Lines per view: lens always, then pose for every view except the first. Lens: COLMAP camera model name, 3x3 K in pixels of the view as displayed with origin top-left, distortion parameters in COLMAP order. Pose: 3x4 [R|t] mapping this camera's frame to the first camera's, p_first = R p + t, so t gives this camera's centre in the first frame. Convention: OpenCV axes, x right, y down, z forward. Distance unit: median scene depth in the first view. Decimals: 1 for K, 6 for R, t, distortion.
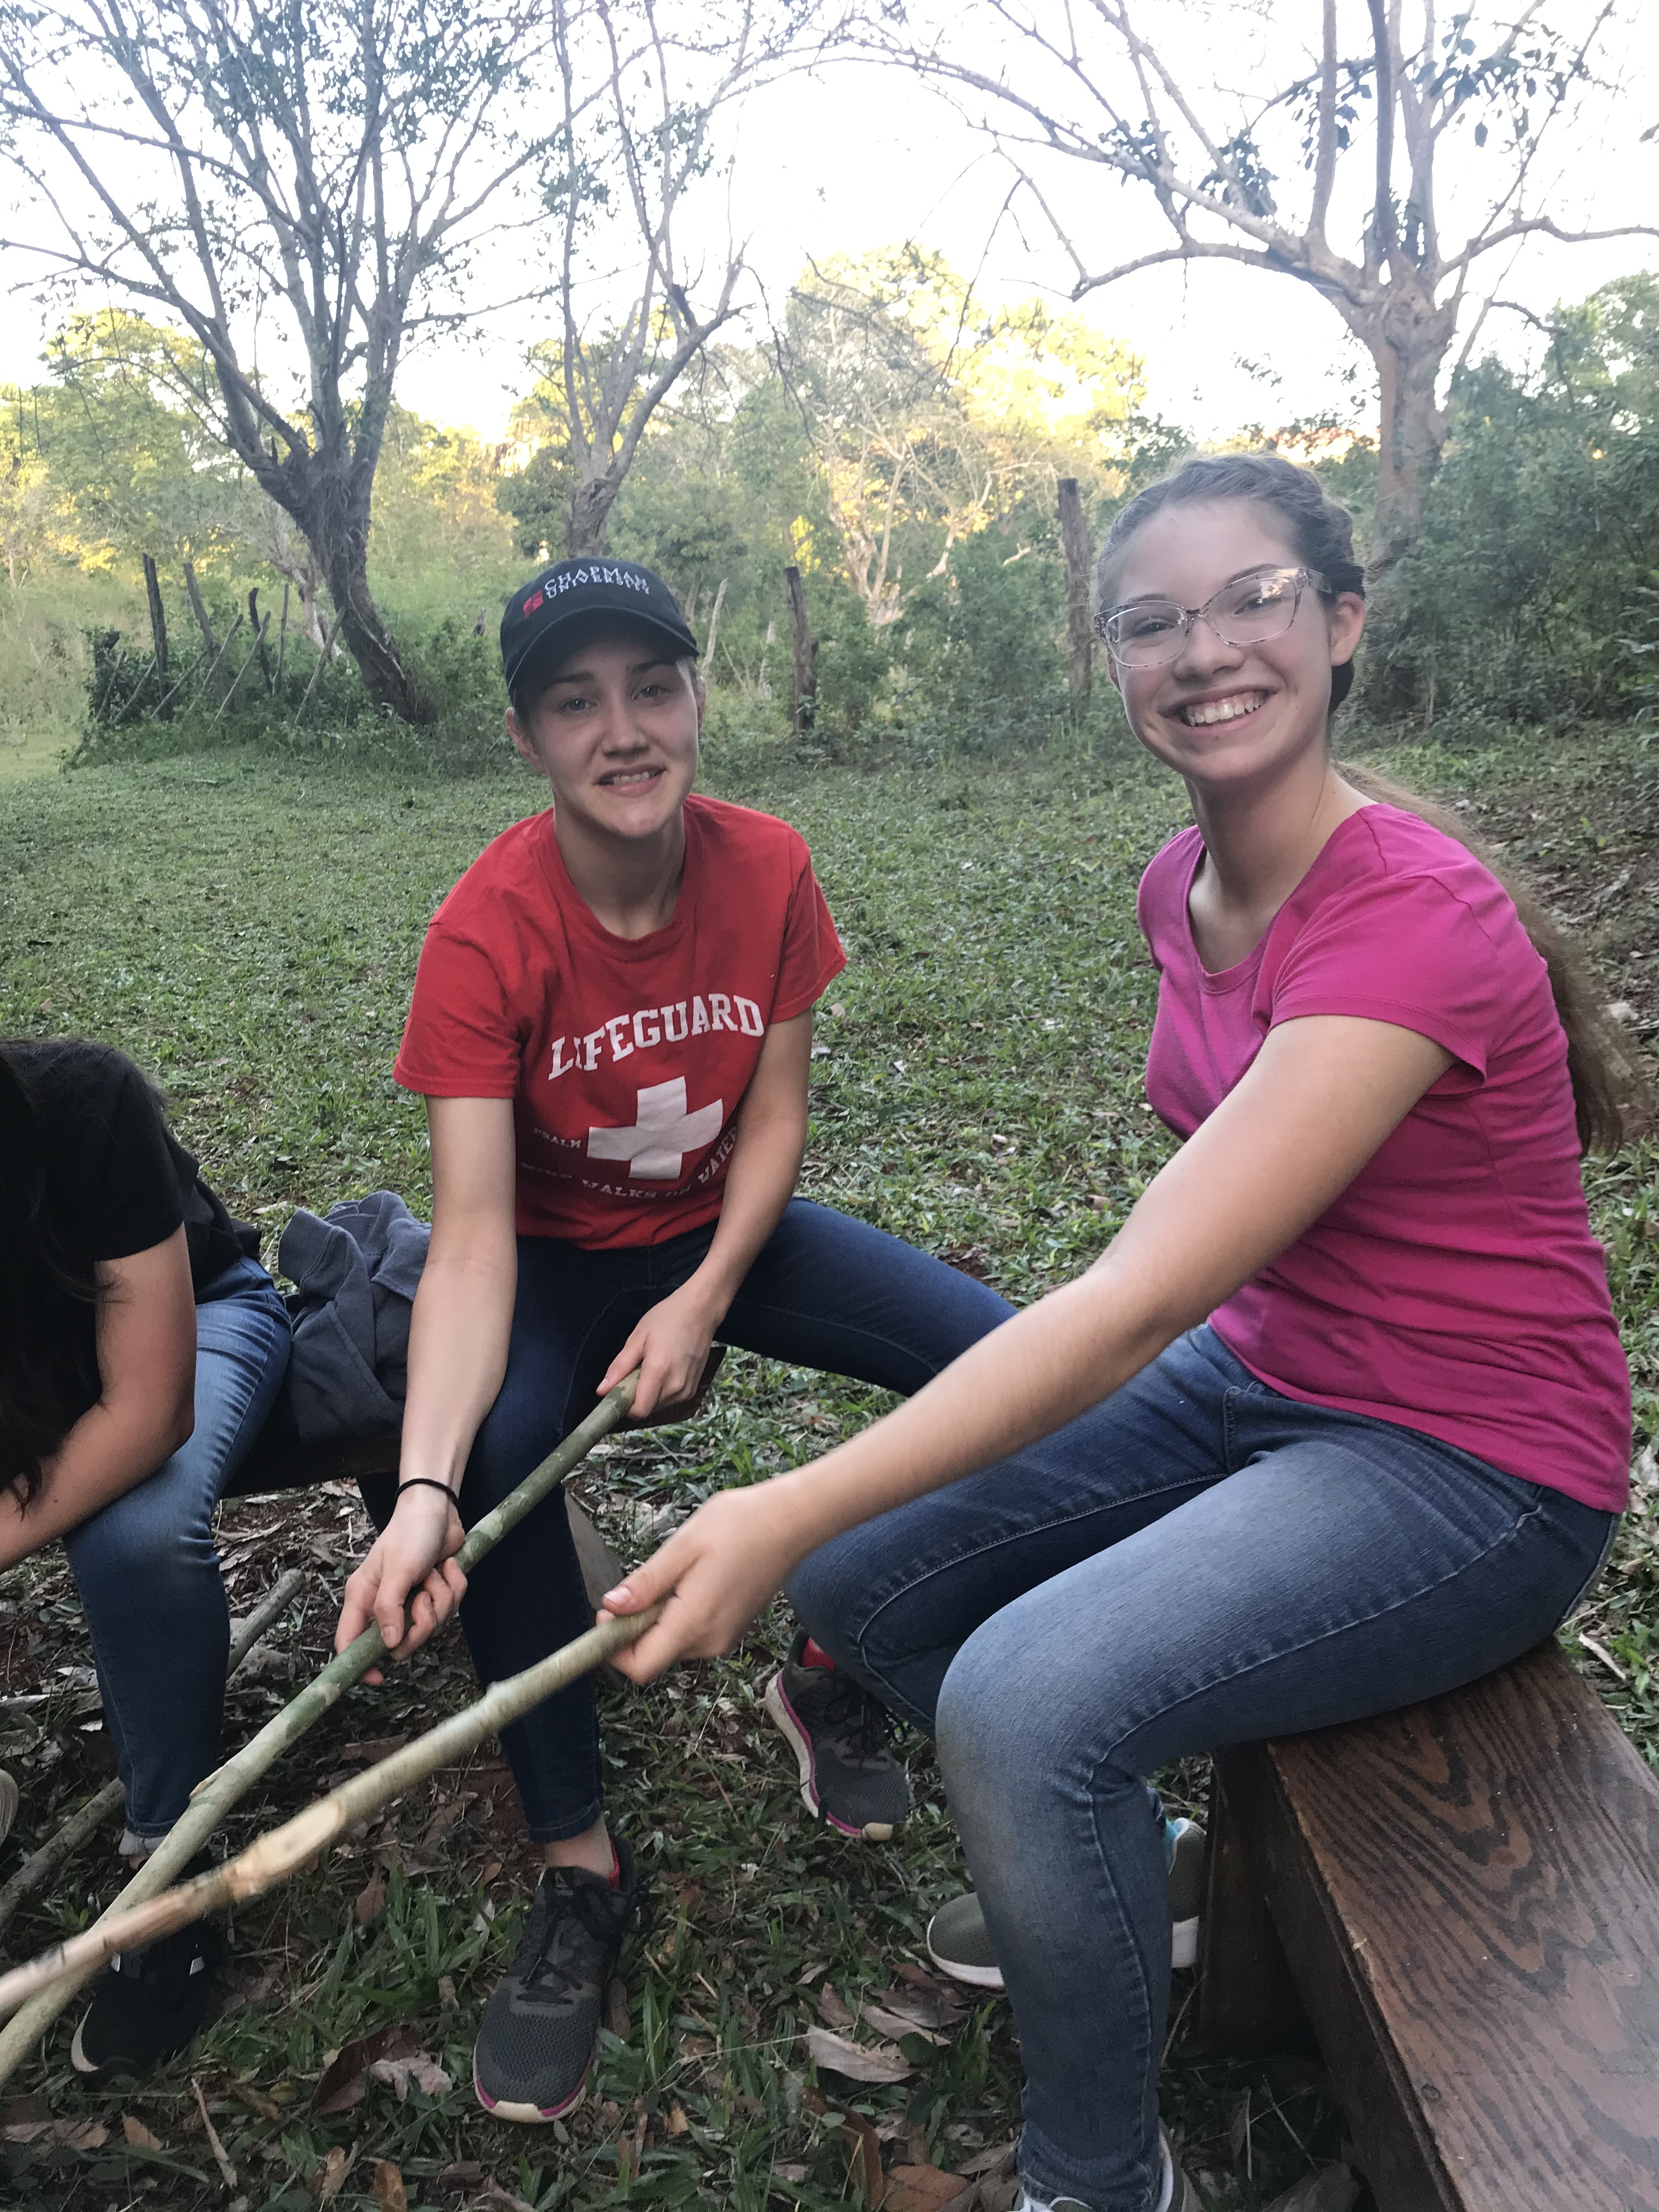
lens RADIAL K [[1798.5, 0, 824.8], [0, 1798.5, 1102.7], [0, 0, 1]] dist [-0.000617, 0.011979]
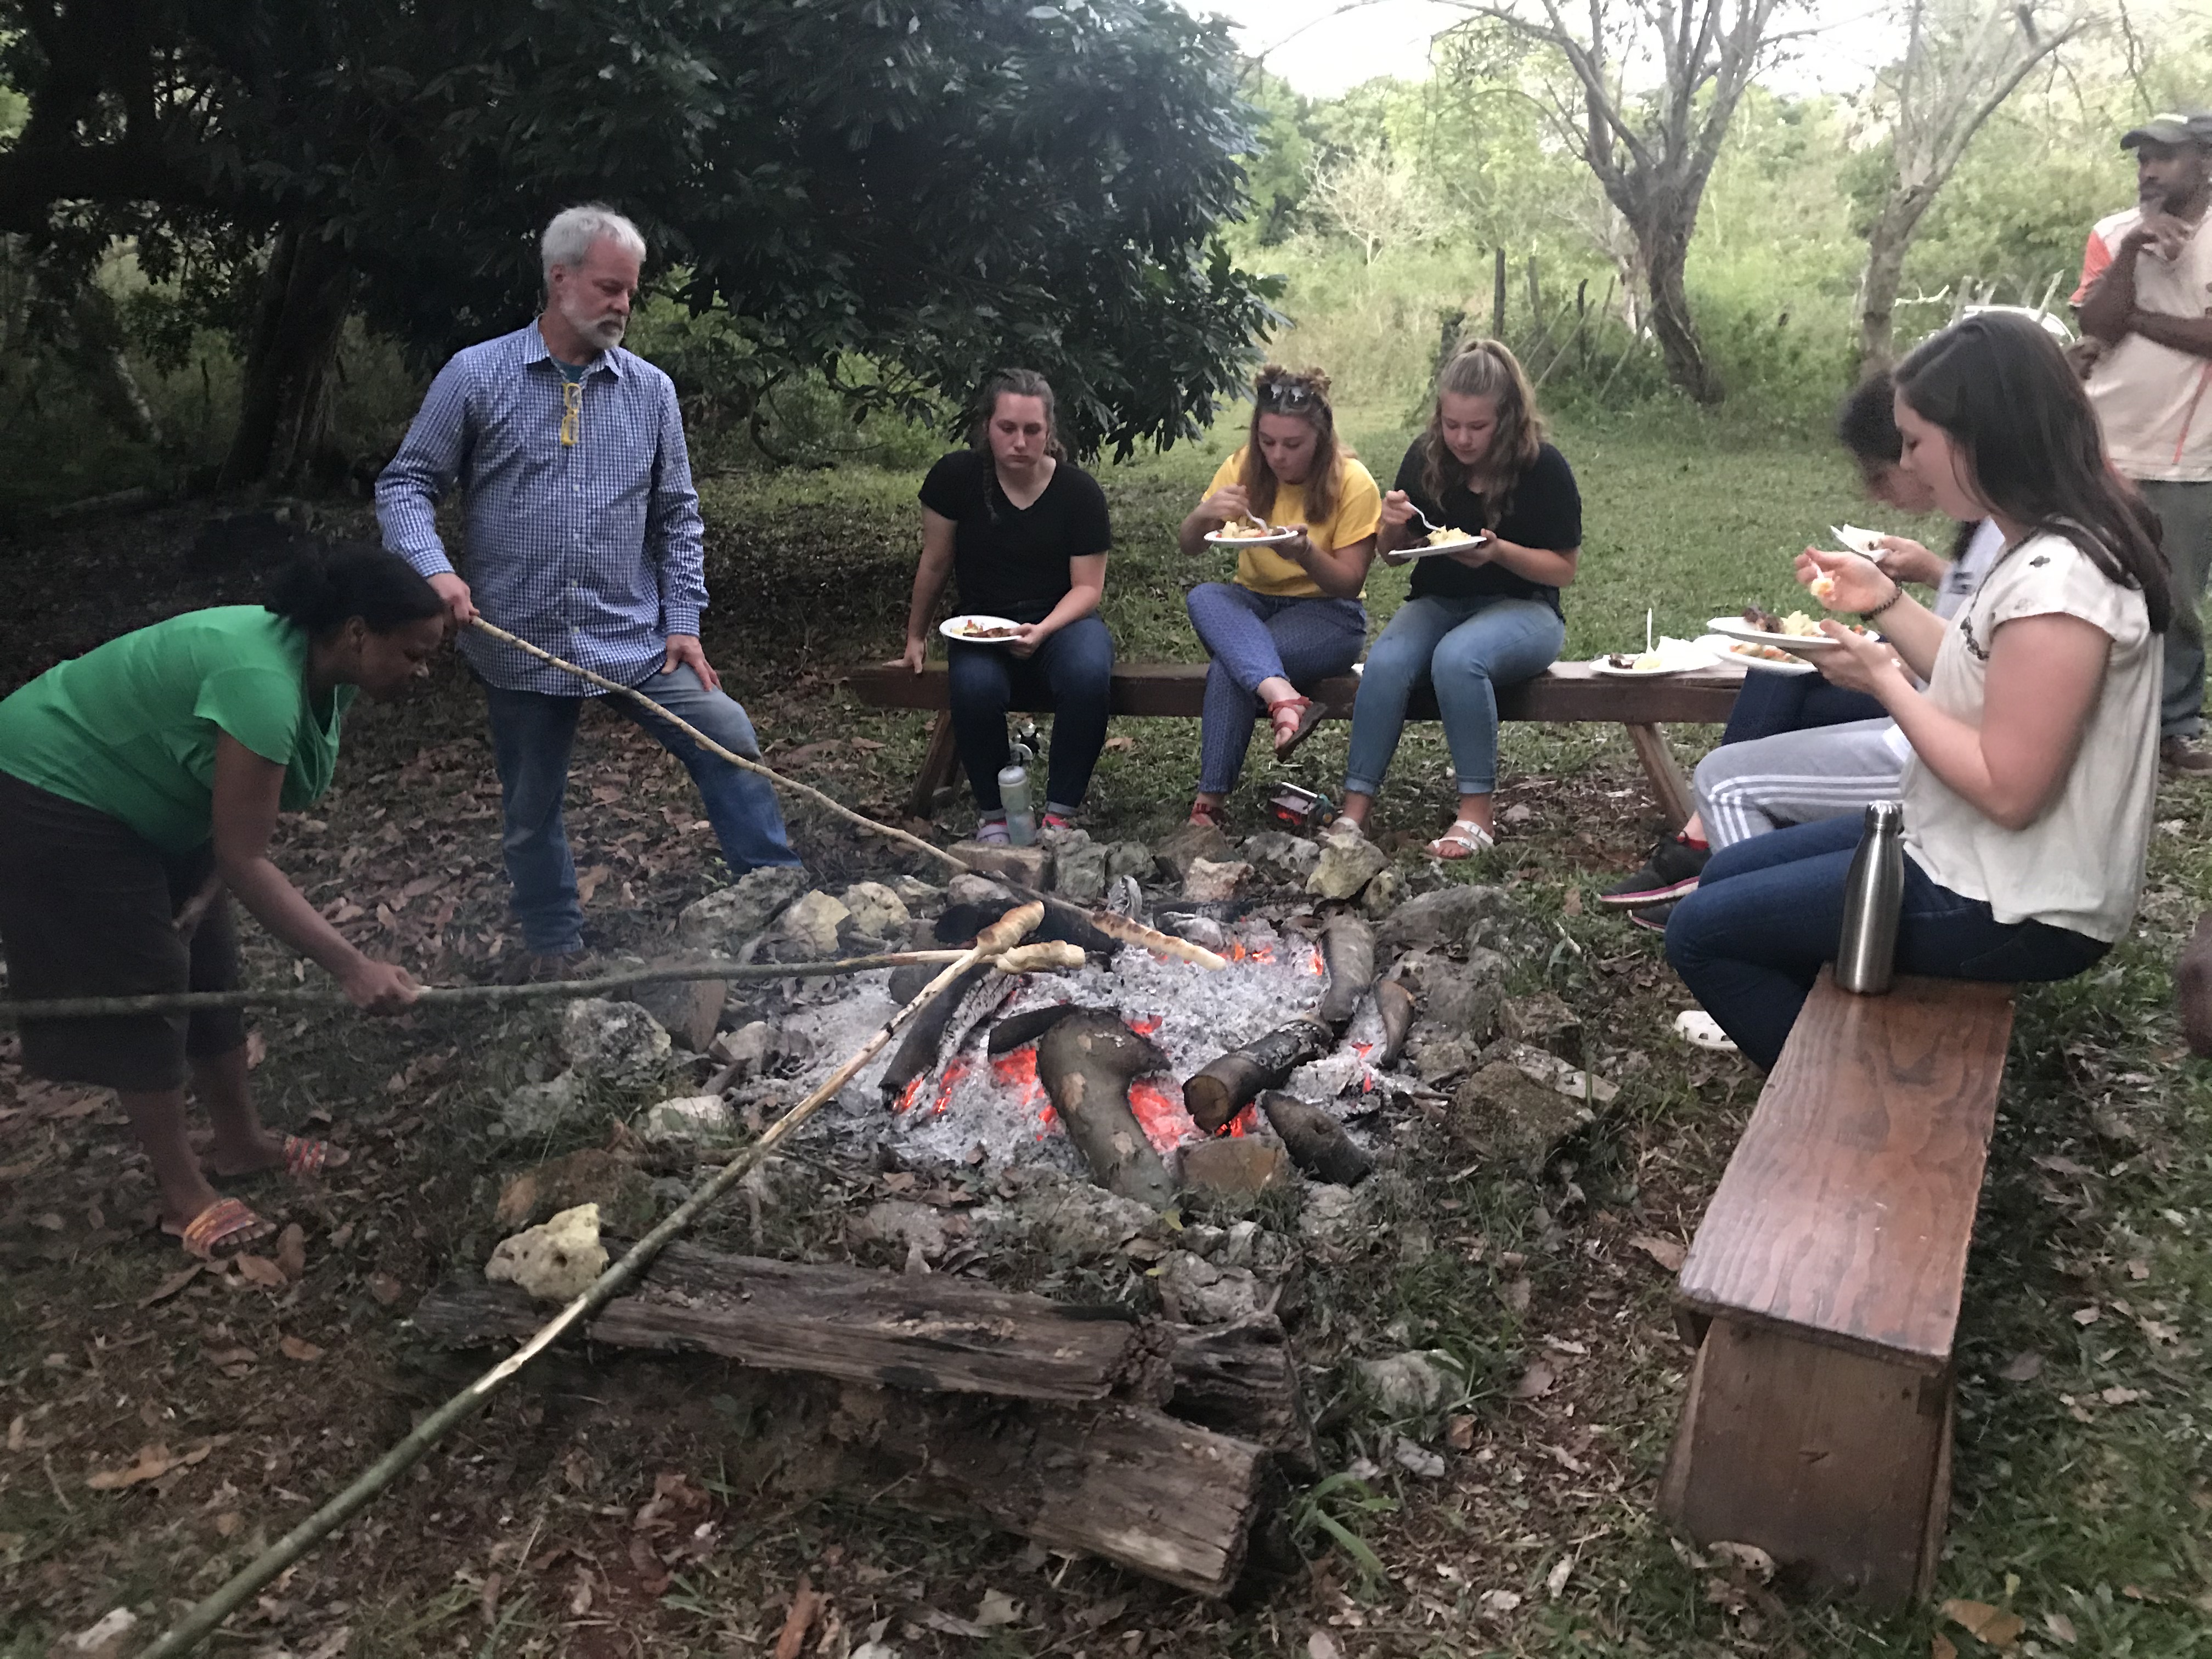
lens RADIAL K [[1798.5, 0, 1100.8], [0, 1798.5, 822.5], [0, 0, 1]] dist [-0.000617, 0.011979]
pose [[0.856146, 0.166842, -0.489058, 0.079452], [-0.155363, 0.985762, 0.064313, 0.063652], [0.492825, 0.020920, 0.869877, -0.295672]]
